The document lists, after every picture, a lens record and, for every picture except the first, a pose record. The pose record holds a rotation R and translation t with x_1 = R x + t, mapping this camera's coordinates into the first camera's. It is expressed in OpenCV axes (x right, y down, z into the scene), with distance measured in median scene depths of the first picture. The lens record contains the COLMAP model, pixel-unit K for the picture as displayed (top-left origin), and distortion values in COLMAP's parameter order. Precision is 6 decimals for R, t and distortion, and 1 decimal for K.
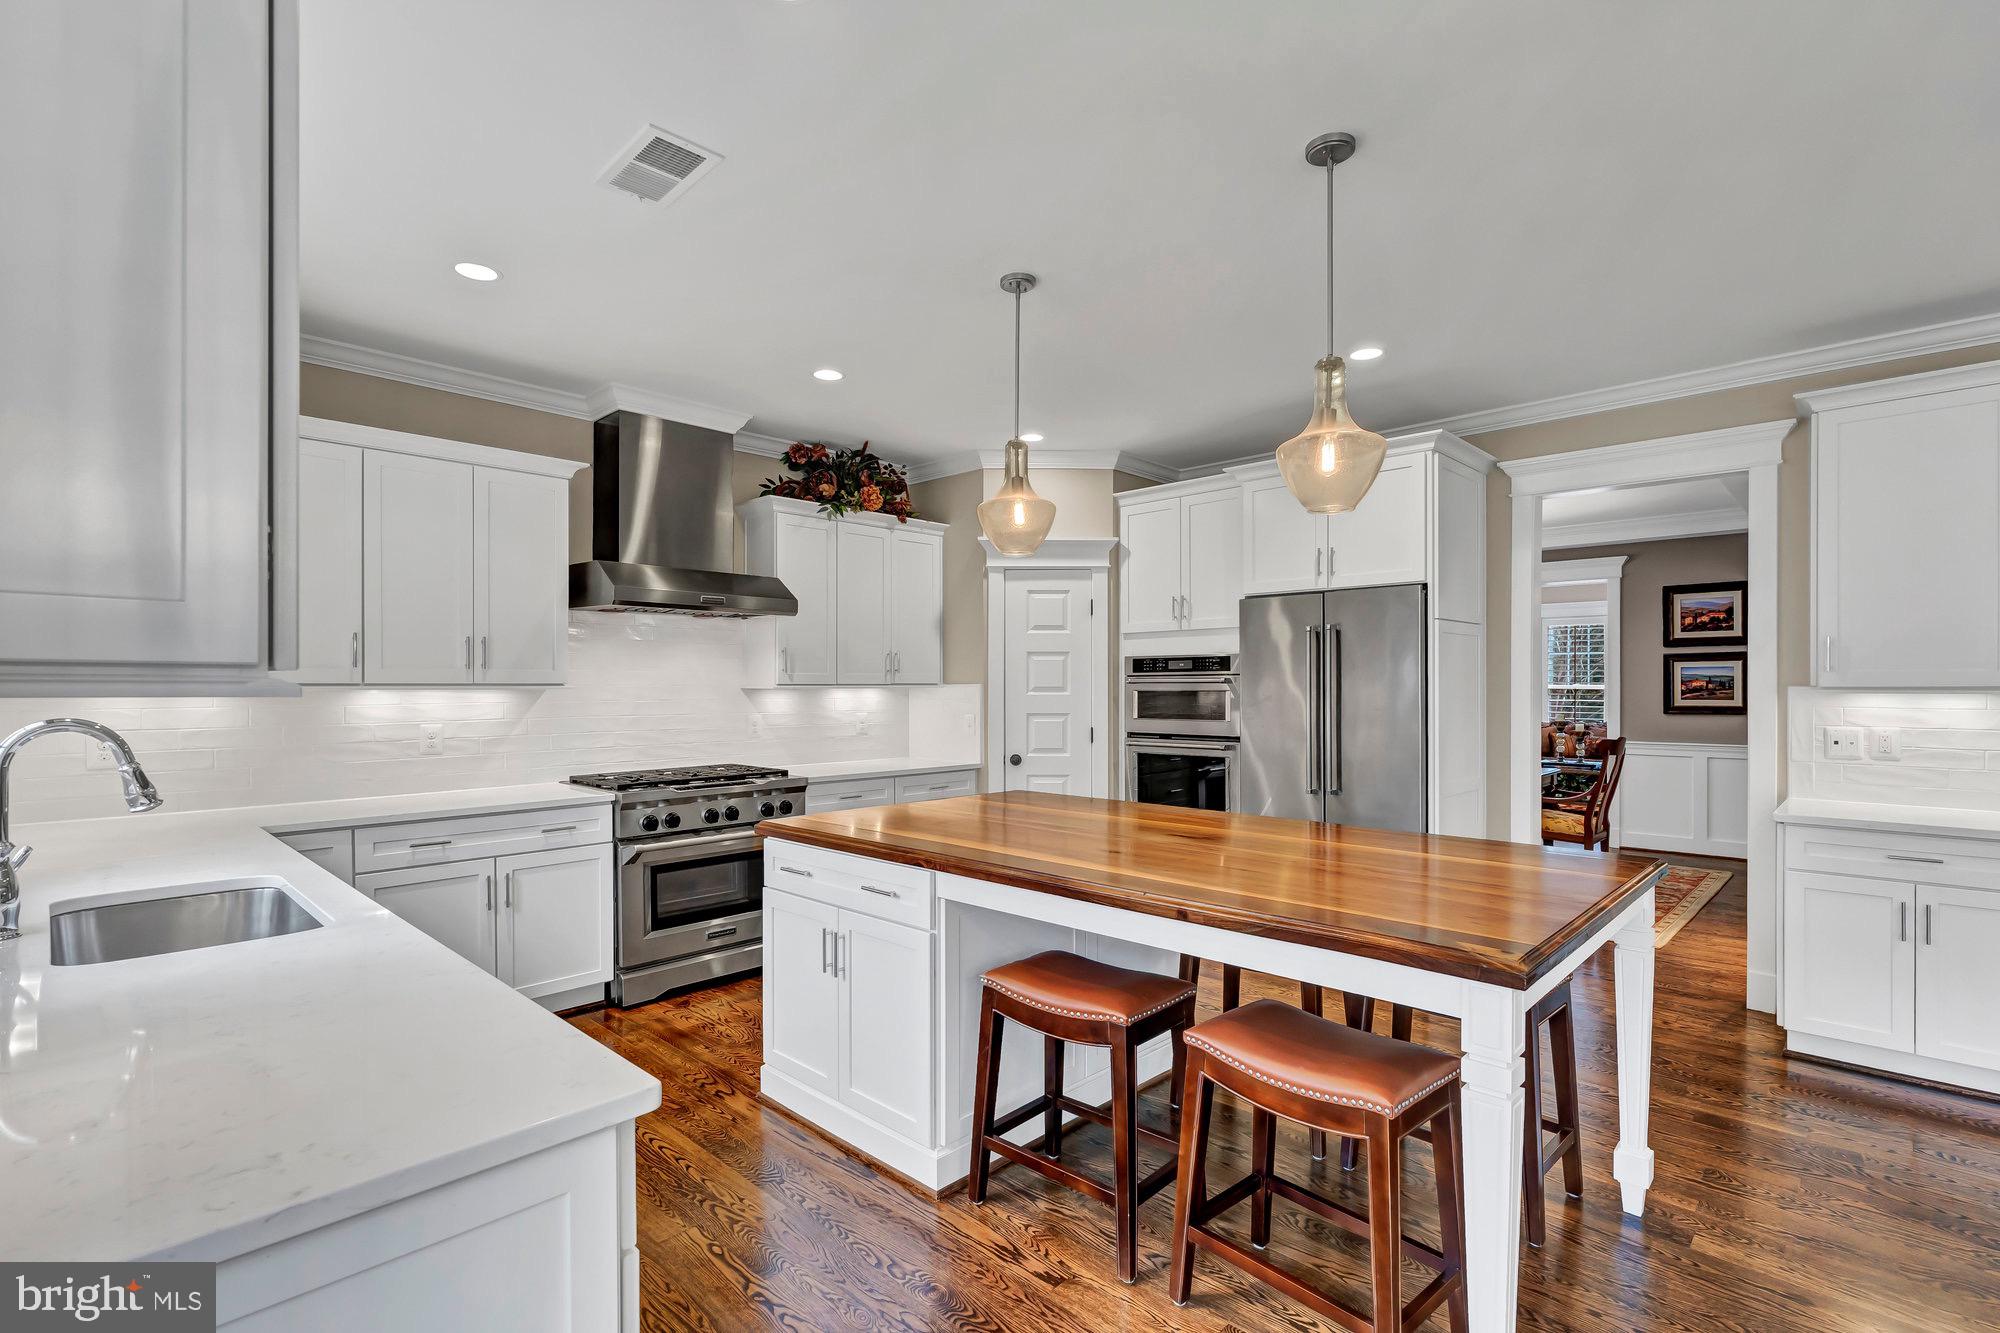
lens RADIAL K [[916.0, 0, 1004.6], [0, 916.0, 676.2], [0, 0, 1]] dist [-0.001987, 0.000152]
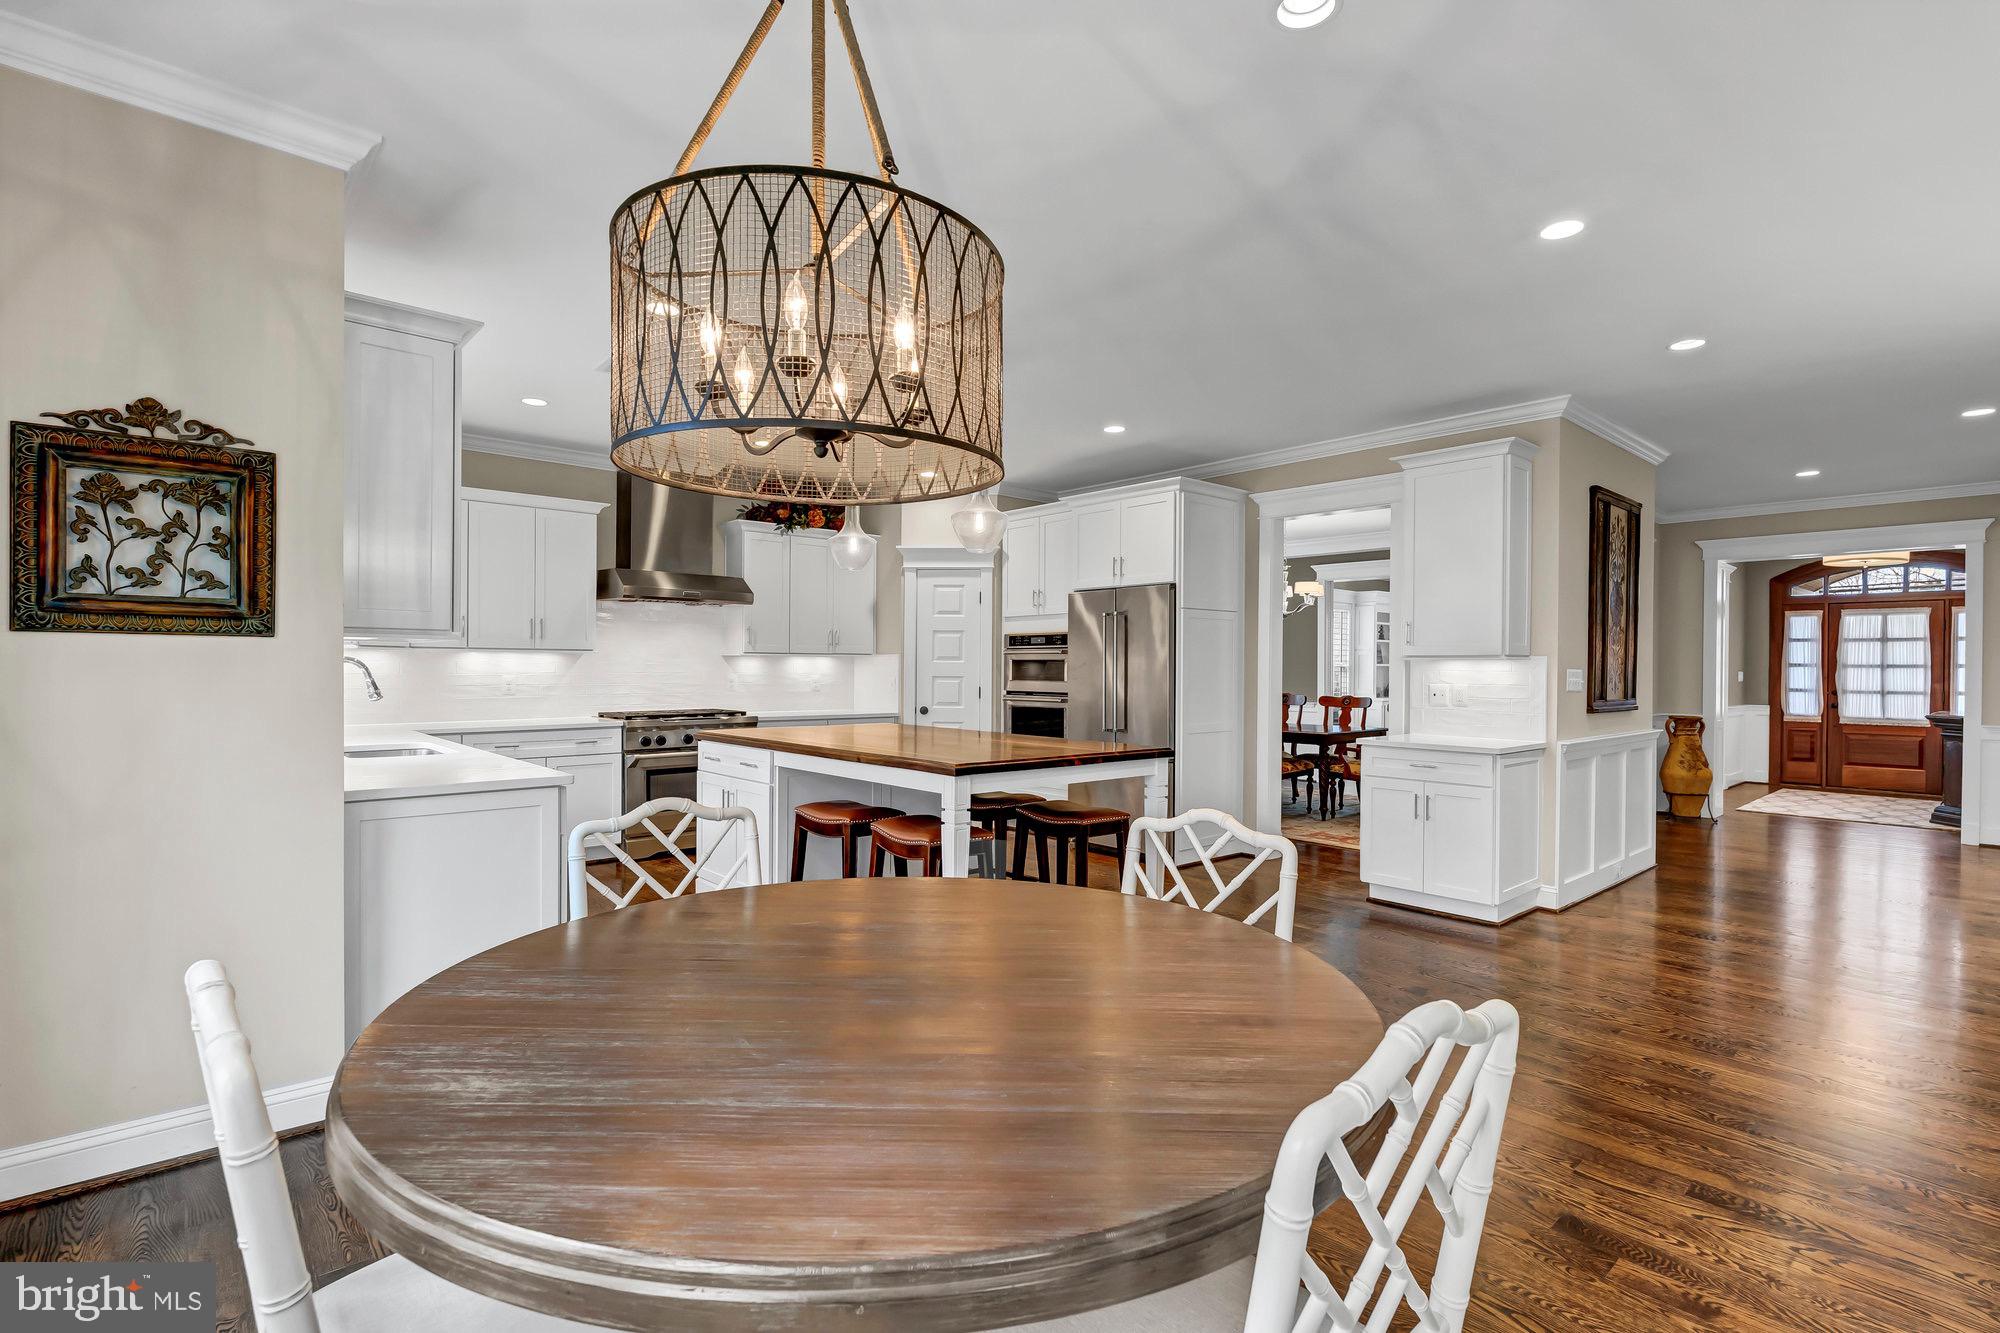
lens RADIAL K [[932.2, 0, 1005.9], [0, 932.2, 669.5], [0, 0, 1]] dist [-0.001417, 0.000064]
pose [[0.996822, 0.007574, -0.079298, 0.257339], [-0.006539, 0.999890, 0.013302, 0.012609], [0.079390, -0.012742, 0.996762, -0.385004]]
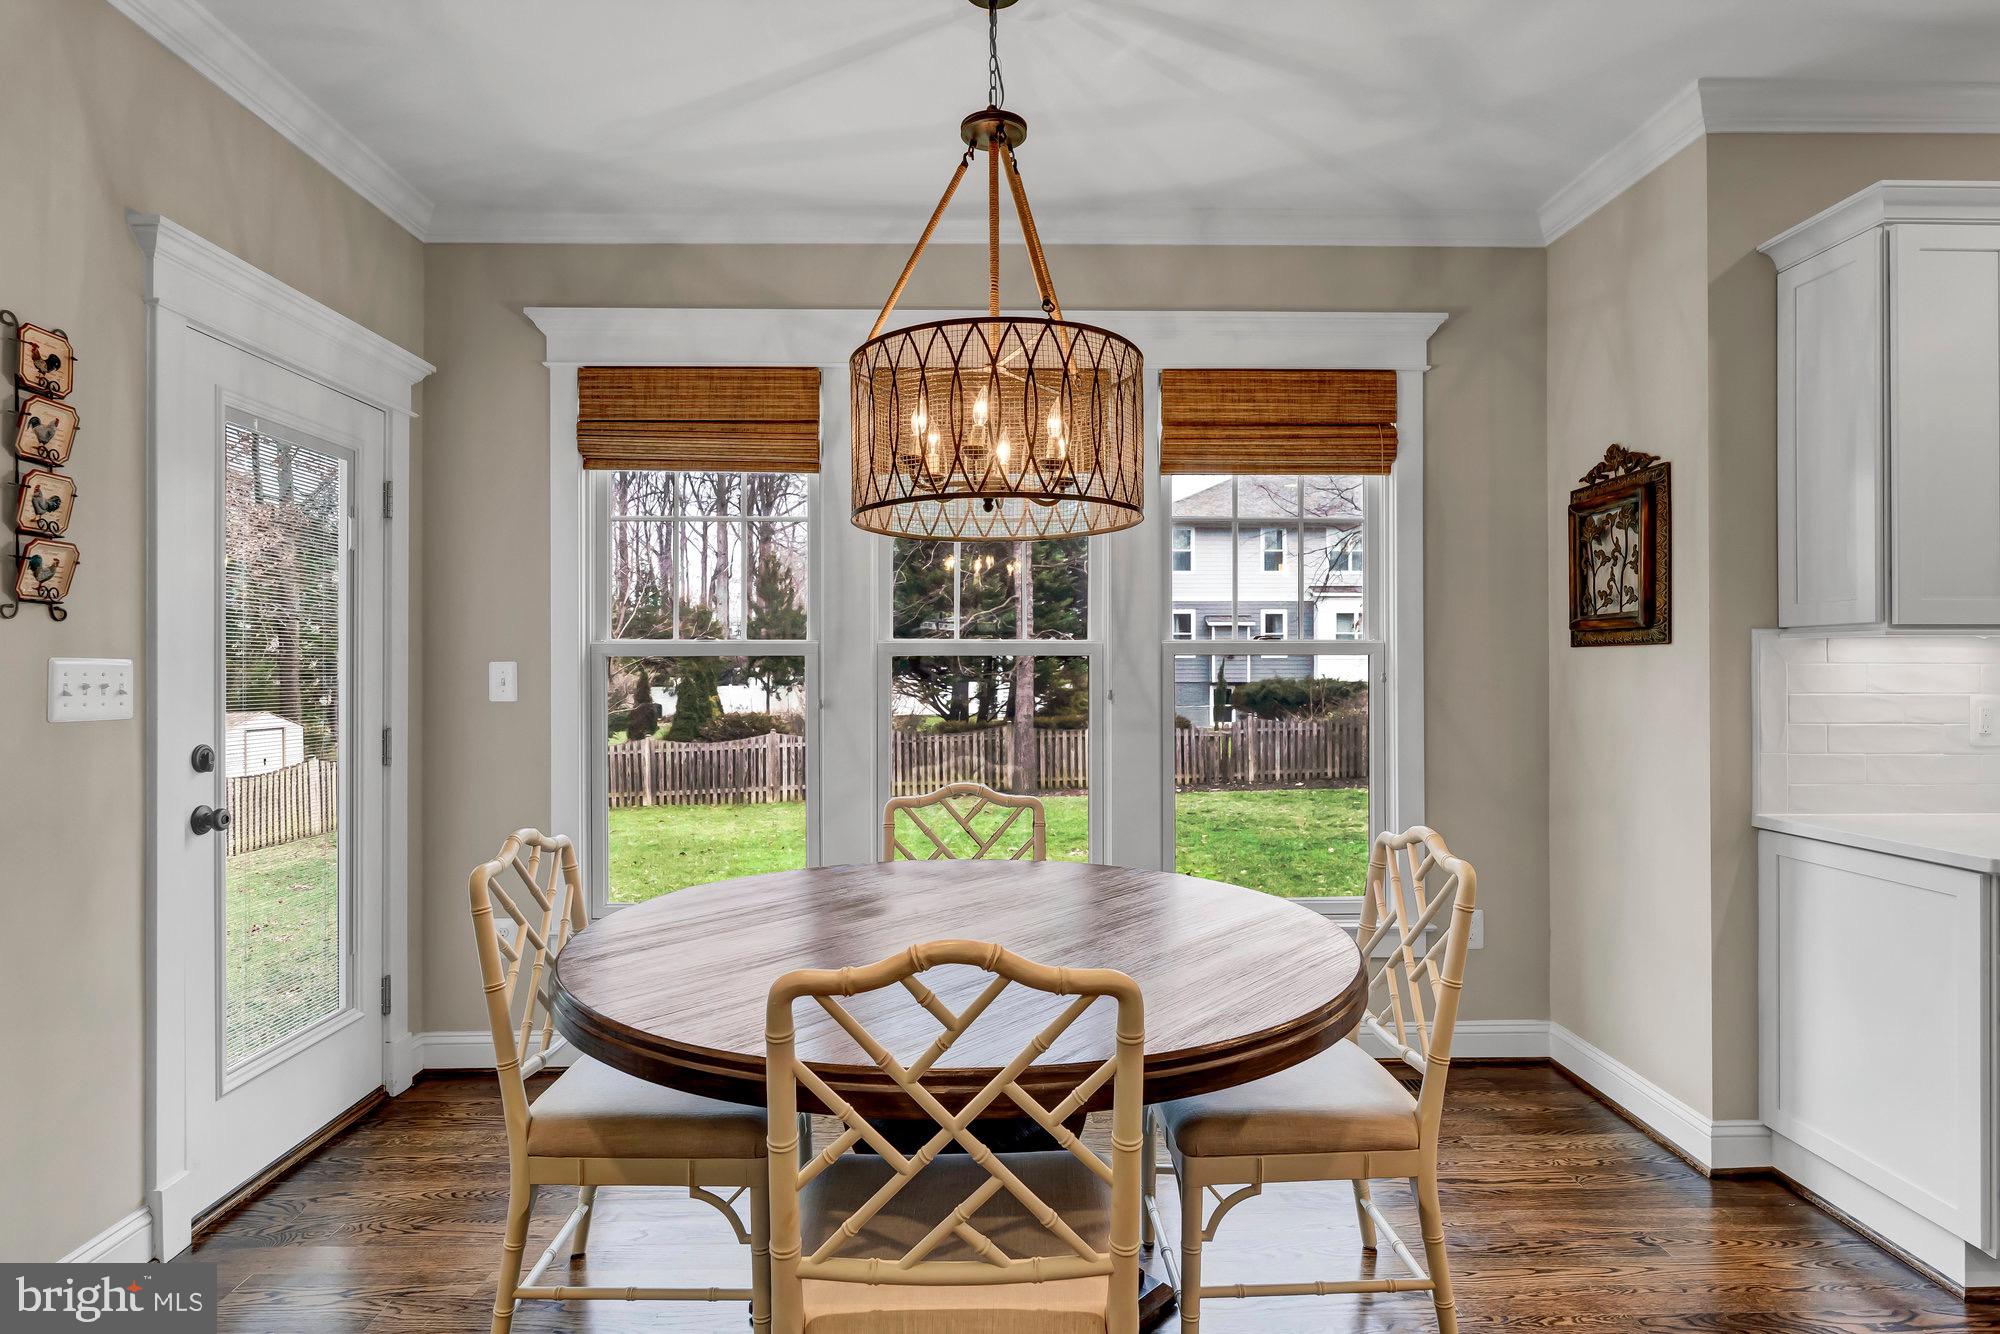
lens RADIAL K [[1074.5, 0, 999.4], [0, 1074.5, 664.9], [0, 0, 1]] dist [-0.001608, 0.000257]
pose [[-0.710033, -0.001124, -0.704167, 0.484910], [0.010151, 0.999878, -0.011832, 0.018616], [0.704095, -0.015549, -0.709935, 0.227828]]
